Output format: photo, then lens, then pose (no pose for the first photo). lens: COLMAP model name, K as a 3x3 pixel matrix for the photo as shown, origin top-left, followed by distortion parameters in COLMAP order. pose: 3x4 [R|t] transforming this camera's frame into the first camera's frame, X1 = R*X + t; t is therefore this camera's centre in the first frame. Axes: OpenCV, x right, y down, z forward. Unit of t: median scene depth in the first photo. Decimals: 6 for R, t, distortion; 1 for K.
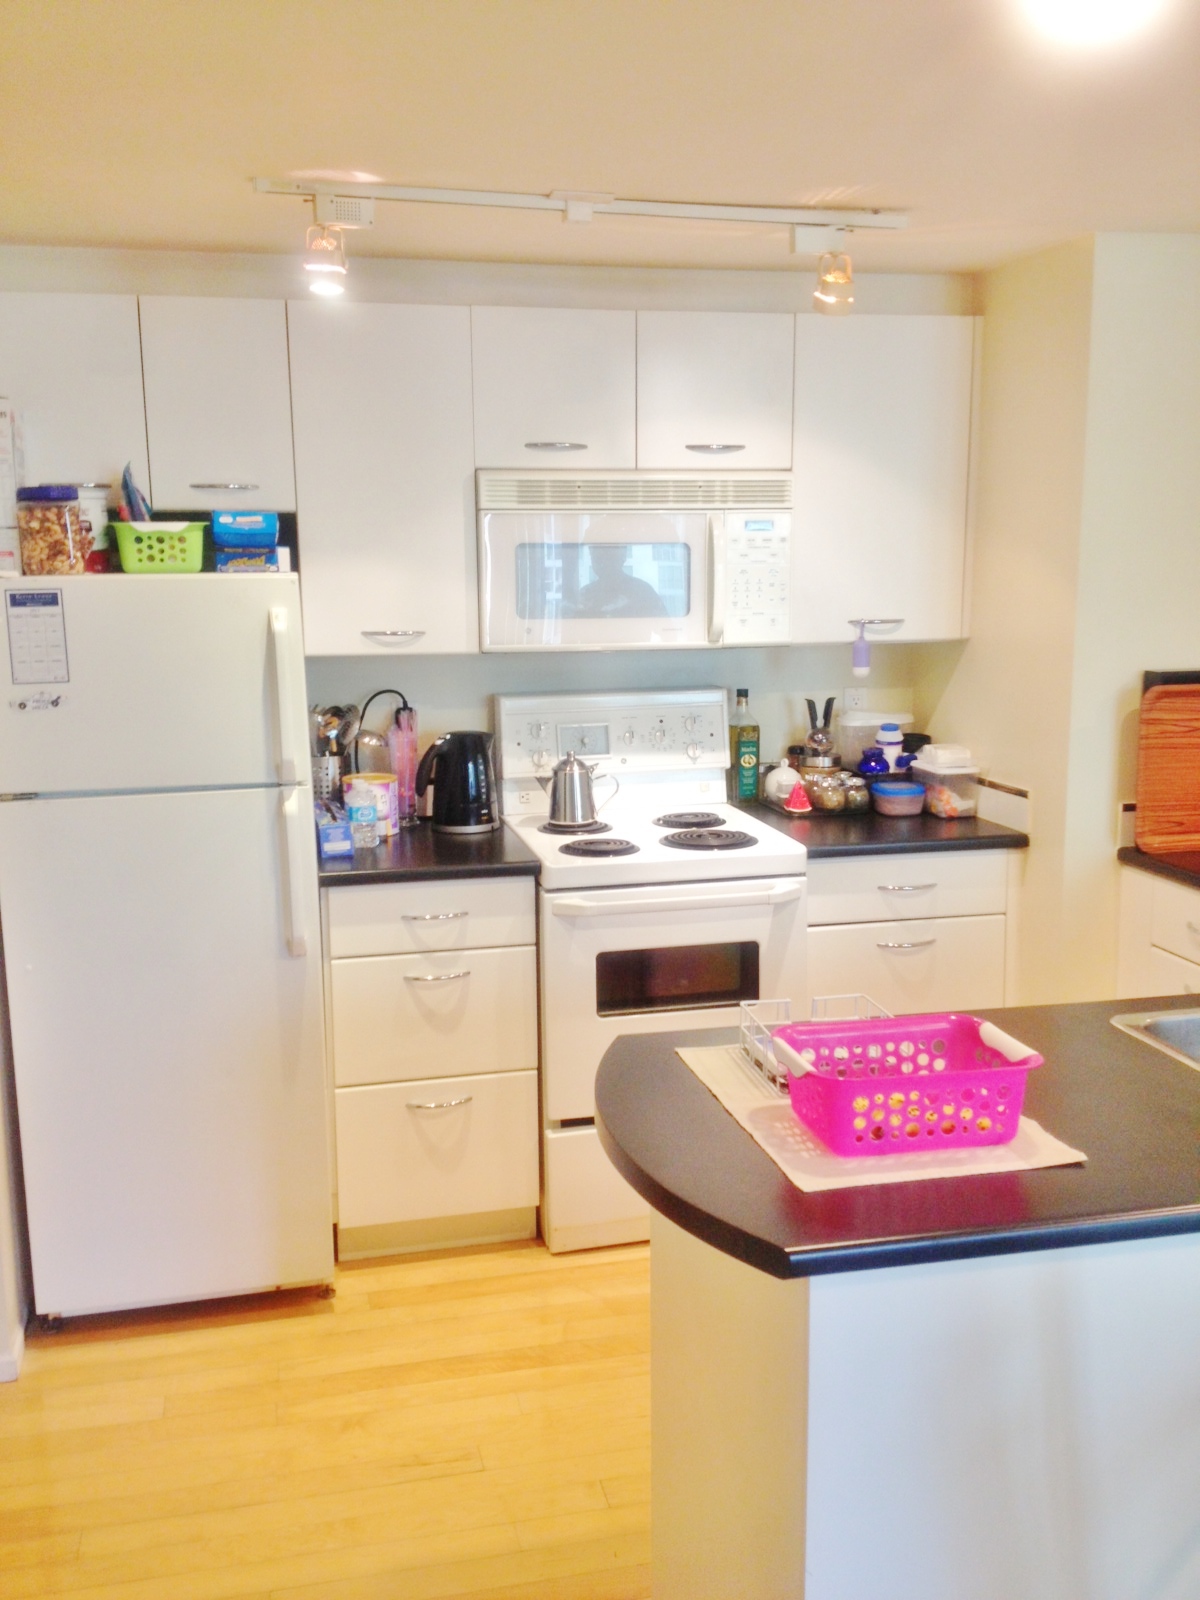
lens RADIAL K [[1603.9, 0, 588.6], [0, 1603.9, 800.7], [0, 0, 1]] dist [0.330746, -0.793080]
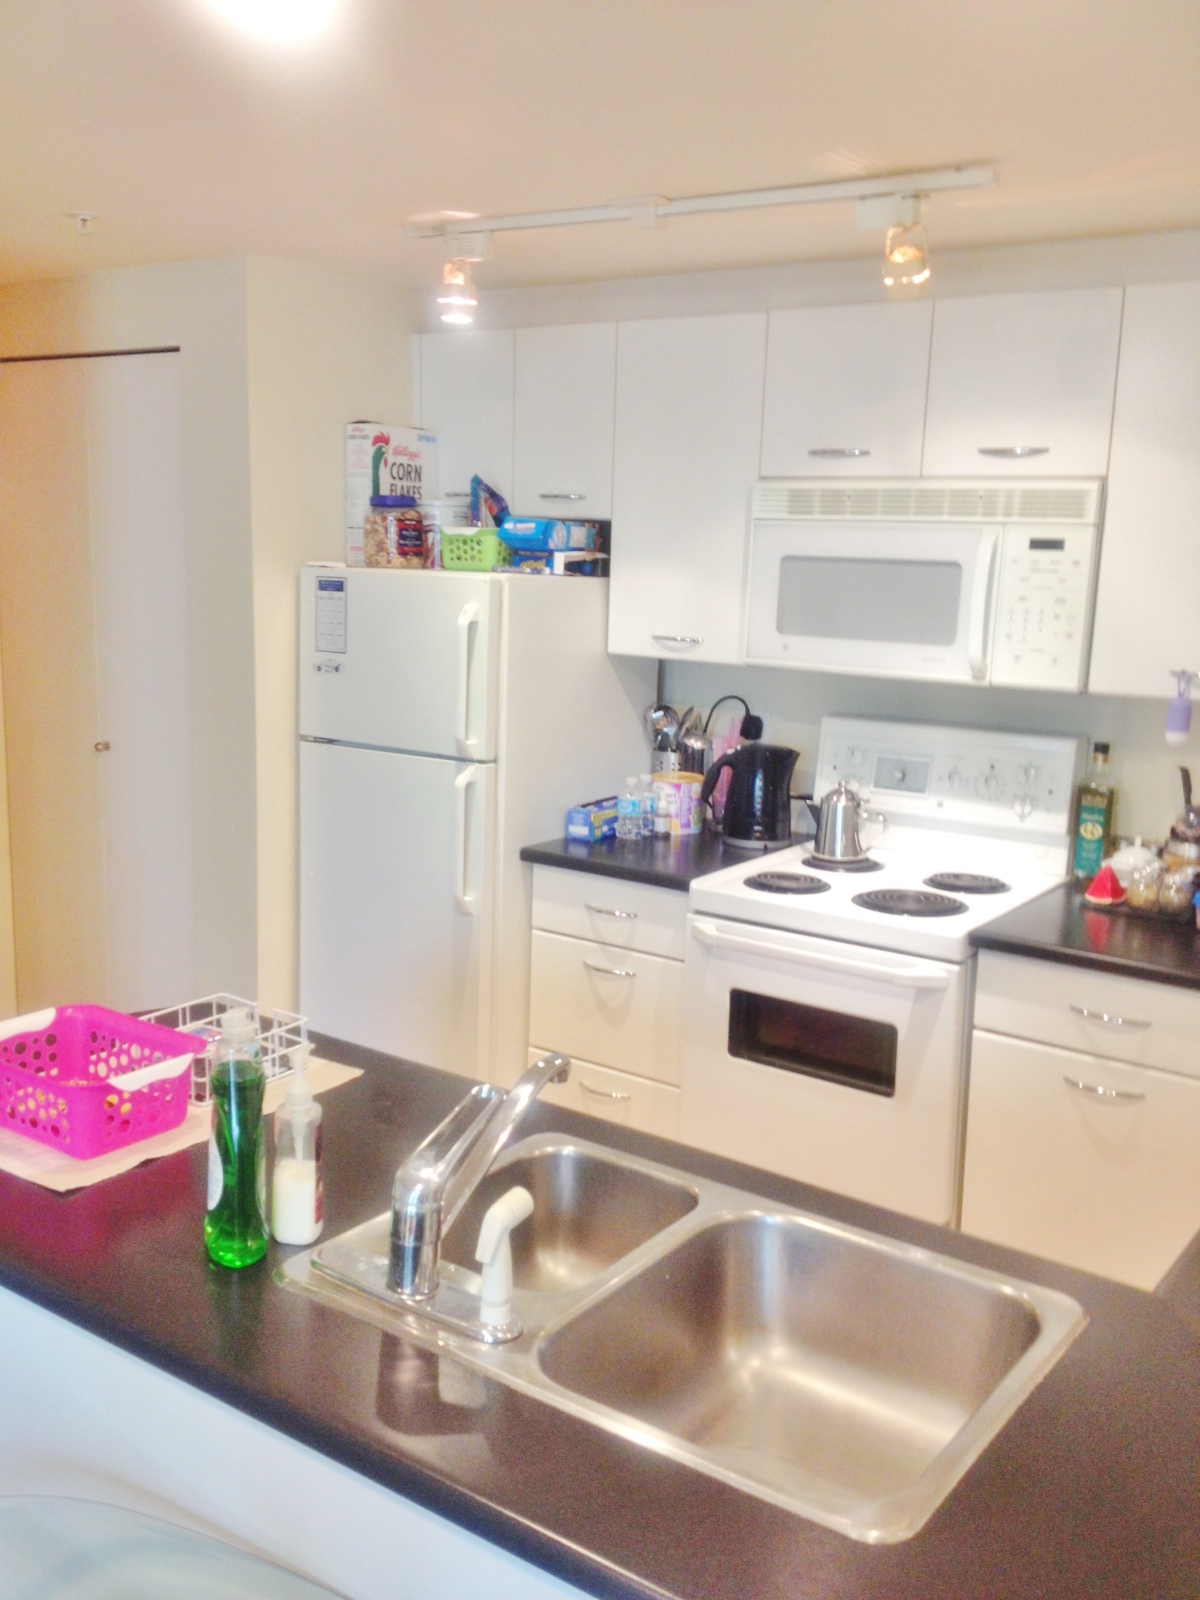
lens RADIAL K [[1603.9, 0, 588.6], [0, 1603.9, 800.7], [0, 0, 1]] dist [0.330746, -0.793080]
pose [[0.631560, 0.158514, -0.758950, 0.634833], [-0.154267, 0.984997, 0.077352, -0.072478], [0.759825, 0.068229, 0.646538, 0.301030]]
